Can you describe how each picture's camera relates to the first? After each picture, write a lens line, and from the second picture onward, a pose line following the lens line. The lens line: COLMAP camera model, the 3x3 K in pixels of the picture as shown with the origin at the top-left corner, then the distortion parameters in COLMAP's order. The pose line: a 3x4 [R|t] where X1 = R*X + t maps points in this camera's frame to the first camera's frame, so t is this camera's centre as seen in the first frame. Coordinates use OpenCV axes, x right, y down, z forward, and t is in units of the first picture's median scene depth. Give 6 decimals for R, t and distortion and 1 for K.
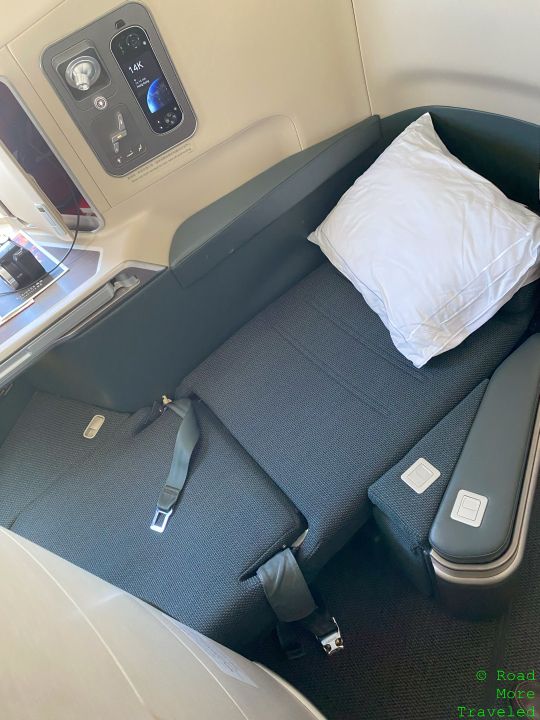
lens RADIAL K [[541.7, 0, 270.3], [0, 541.7, 358.5], [0, 0, 1]] dist [0.010600, 0.004839]
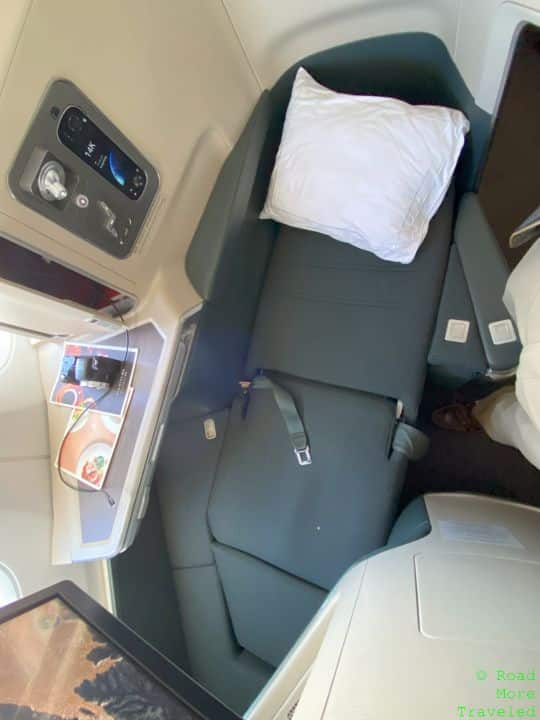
lens RADIAL K [[333.3, 0, 271.7], [0, 333.3, 363.8], [0, 0, 1]] dist [-0.005272, -0.001344]
pose [[0.815785, -0.569145, 0.102809, -0.232428], [0.525466, 0.803642, 0.279365, -0.191665], [-0.241621, -0.173879, 0.954665, 0.243016]]
